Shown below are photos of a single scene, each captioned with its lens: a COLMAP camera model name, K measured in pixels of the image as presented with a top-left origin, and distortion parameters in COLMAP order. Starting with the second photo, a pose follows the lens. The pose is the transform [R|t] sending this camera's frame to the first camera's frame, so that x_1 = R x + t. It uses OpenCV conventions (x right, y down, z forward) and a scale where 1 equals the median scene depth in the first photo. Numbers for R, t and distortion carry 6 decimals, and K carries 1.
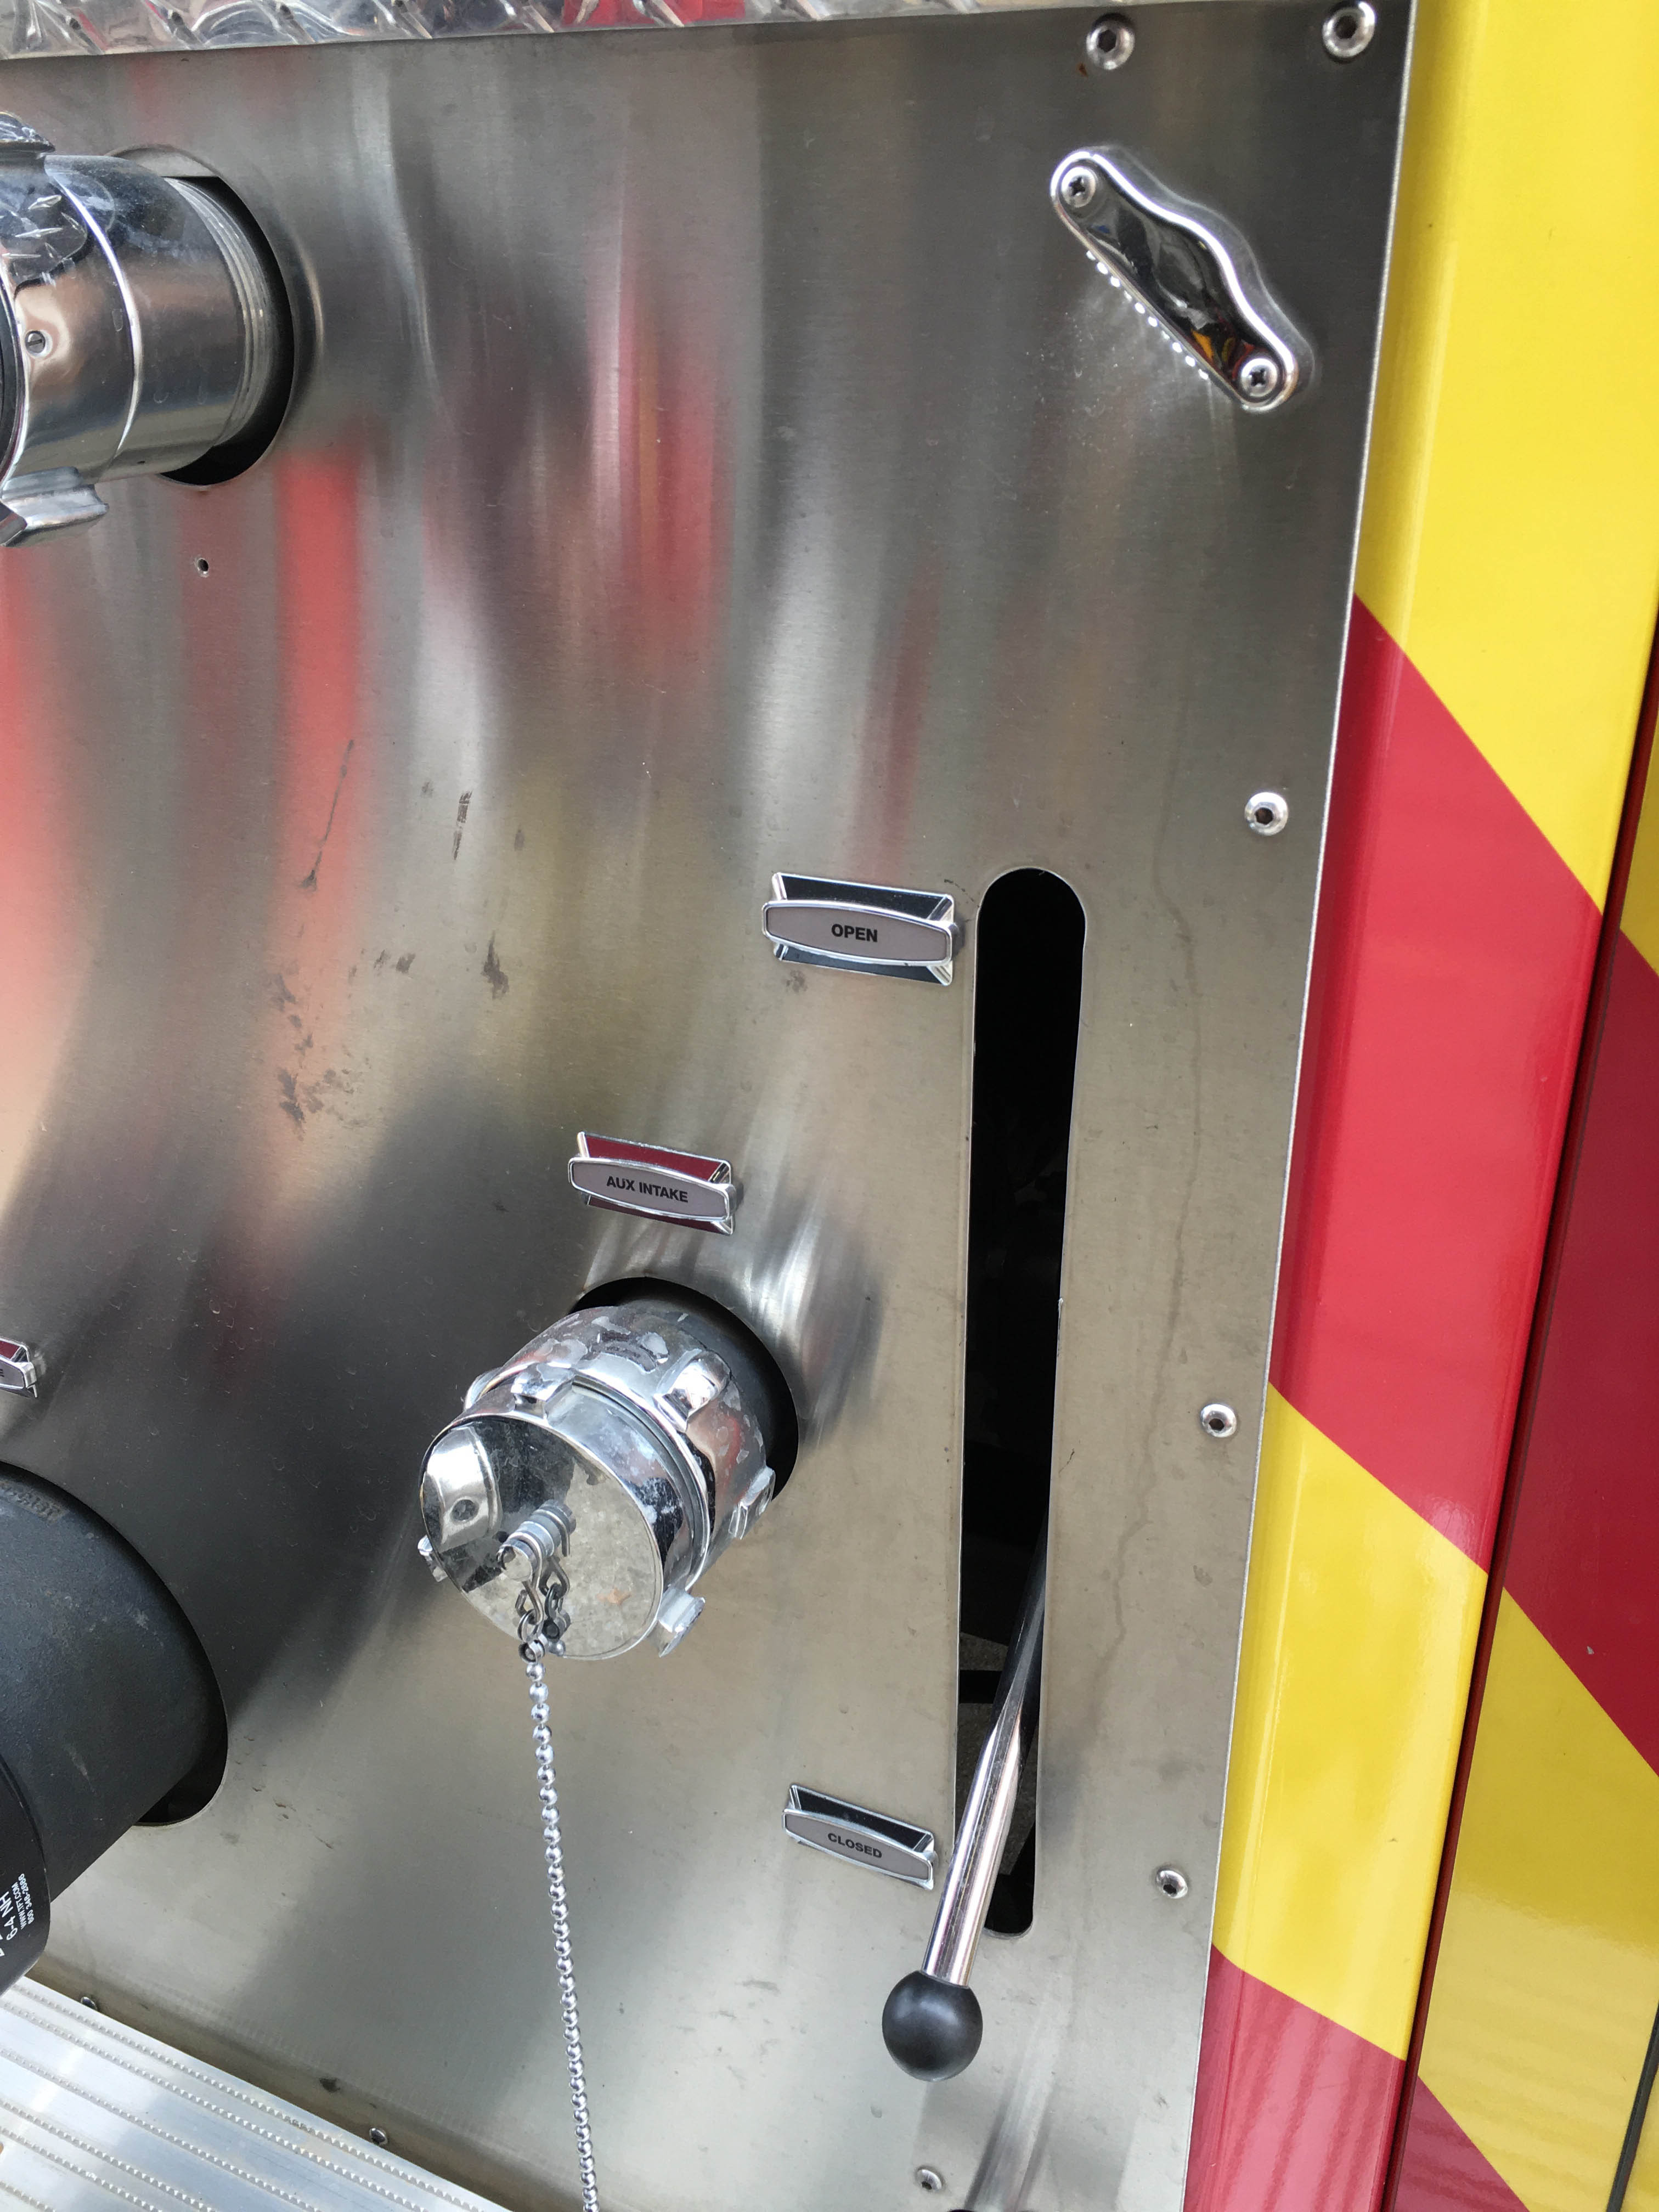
lens RADIAL K [[1889.1, 0, 810.4], [0, 1889.1, 1100.5], [0, 0, 1]] dist [0.075279, -0.101961]
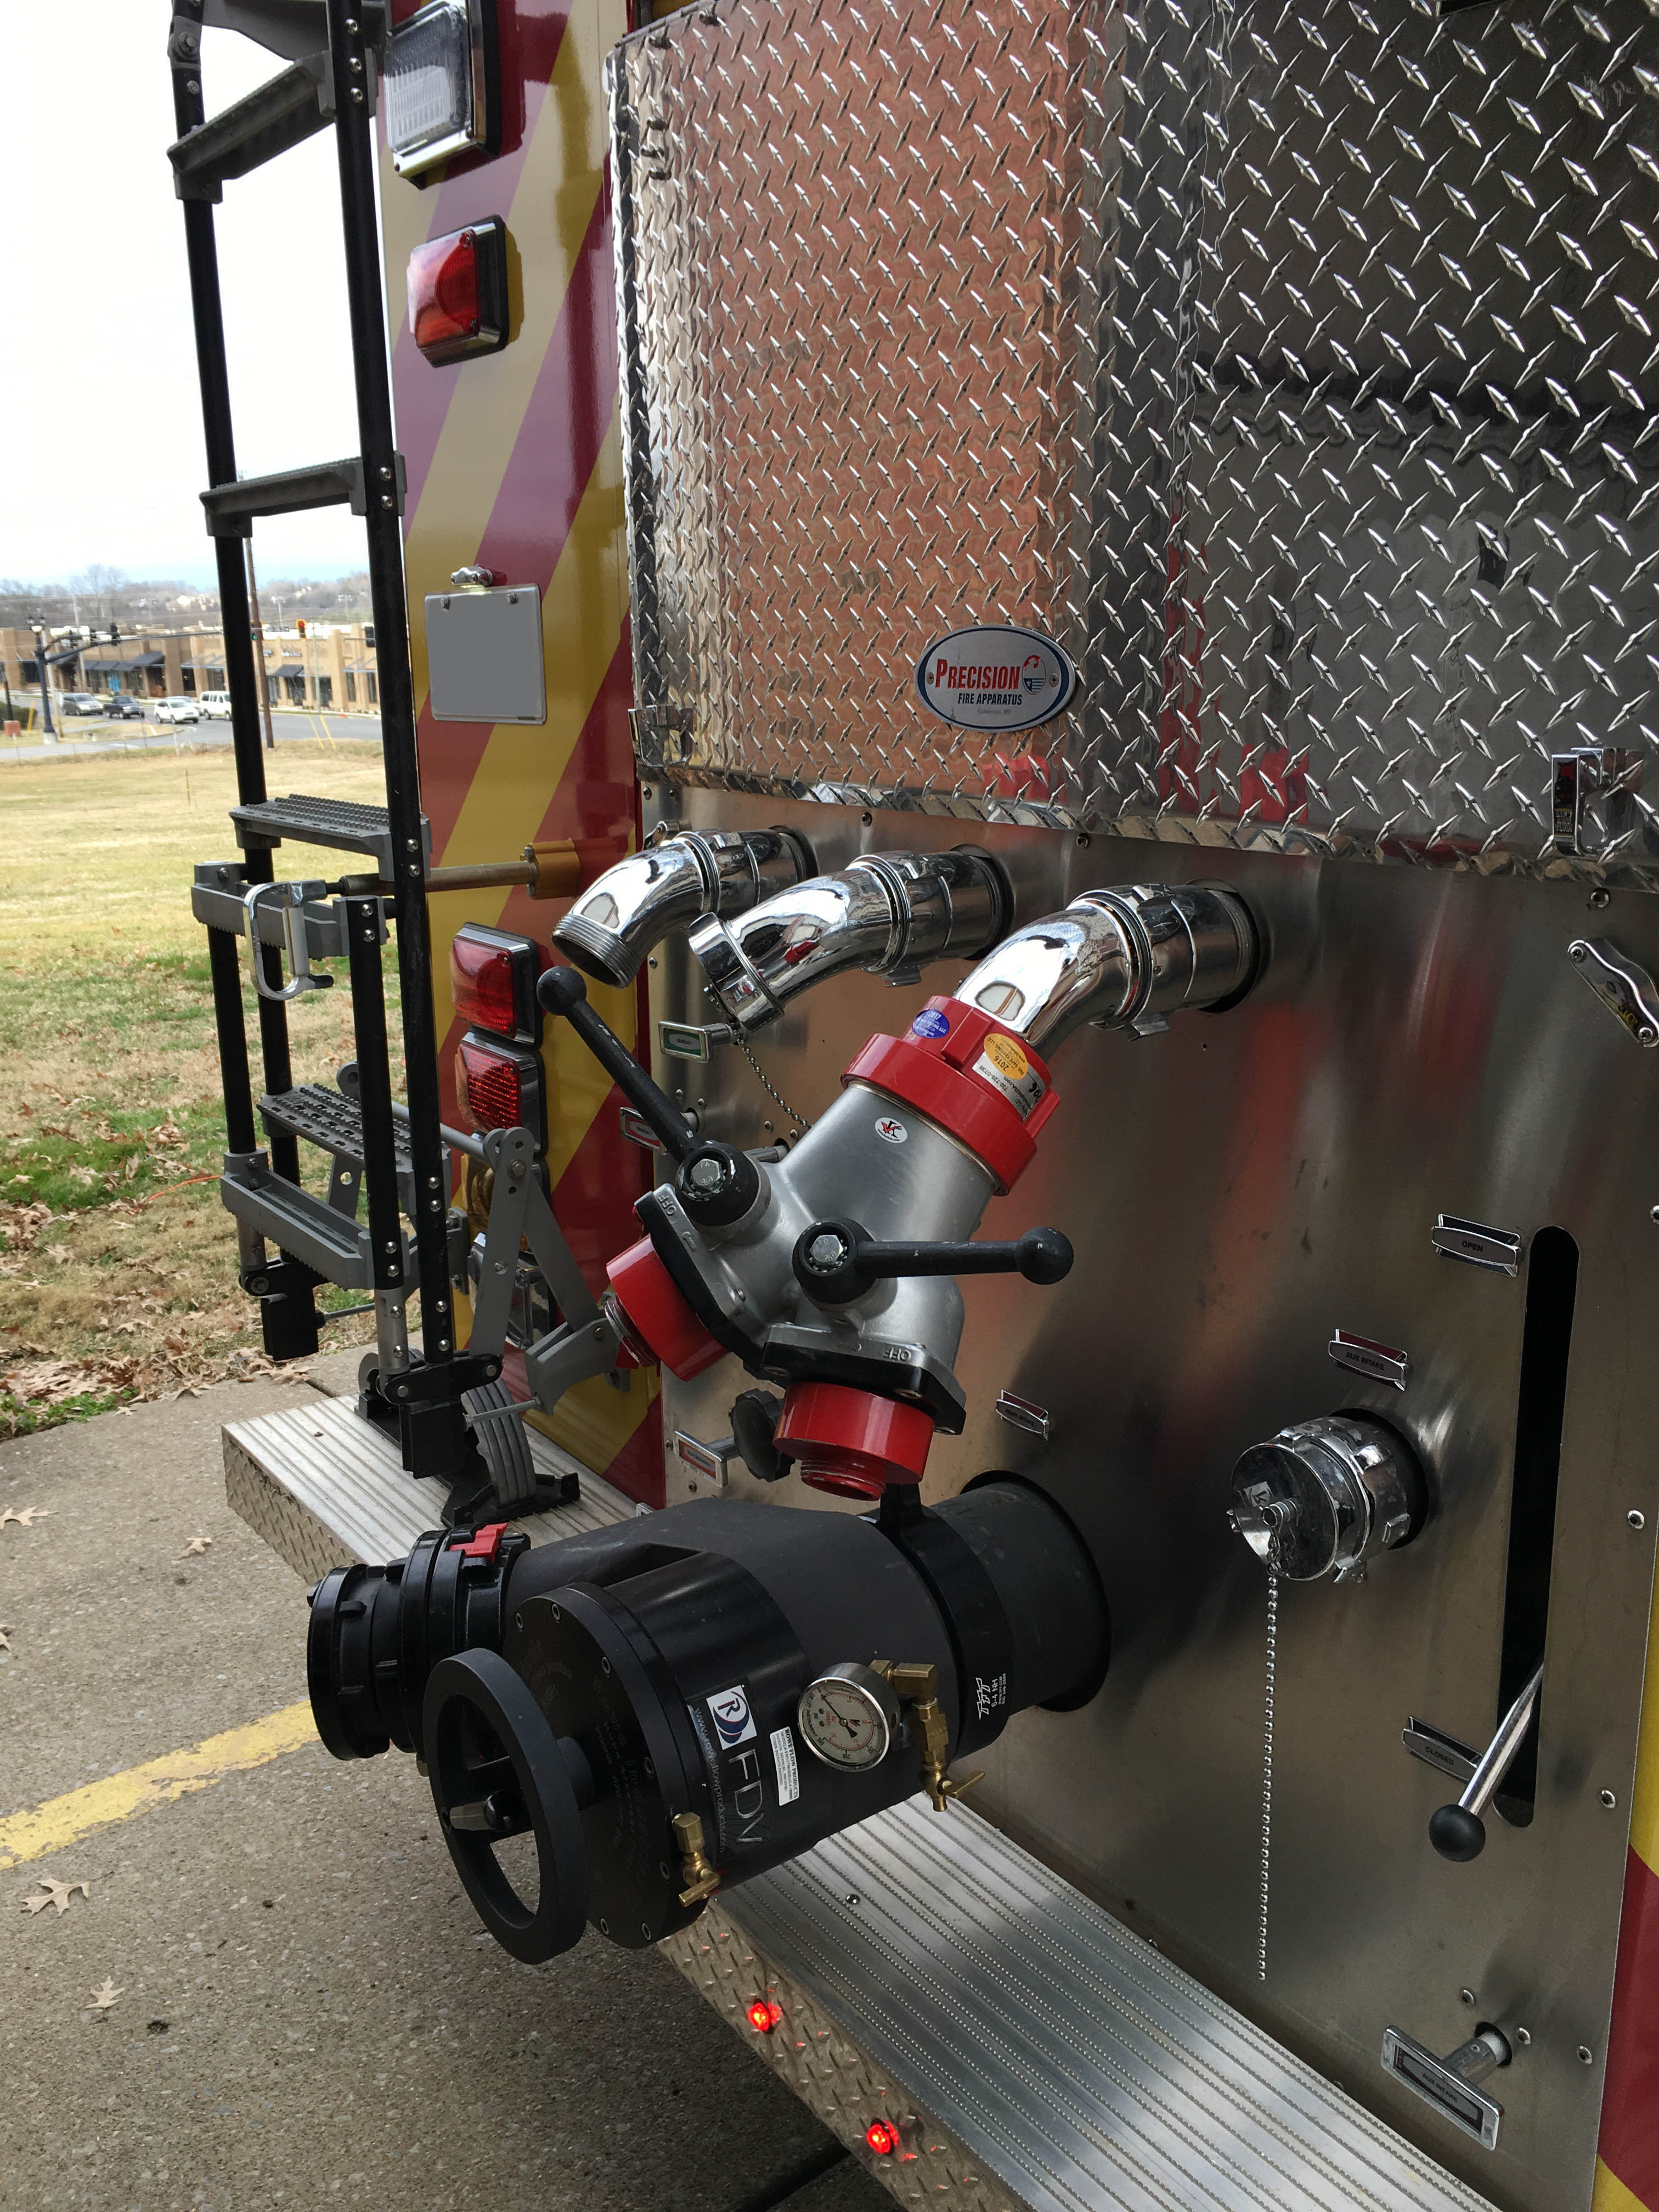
lens RADIAL K [[1889.1, 0, 823.4], [0, 1889.1, 1094.9], [0, 0, 1]] dist [0.075279, -0.101961]
pose [[0.878895, 0.109557, -0.464264, 0.319334], [-0.194980, 0.970759, -0.140037, 0.168832], [0.435346, 0.213600, 0.874556, -1.102890]]
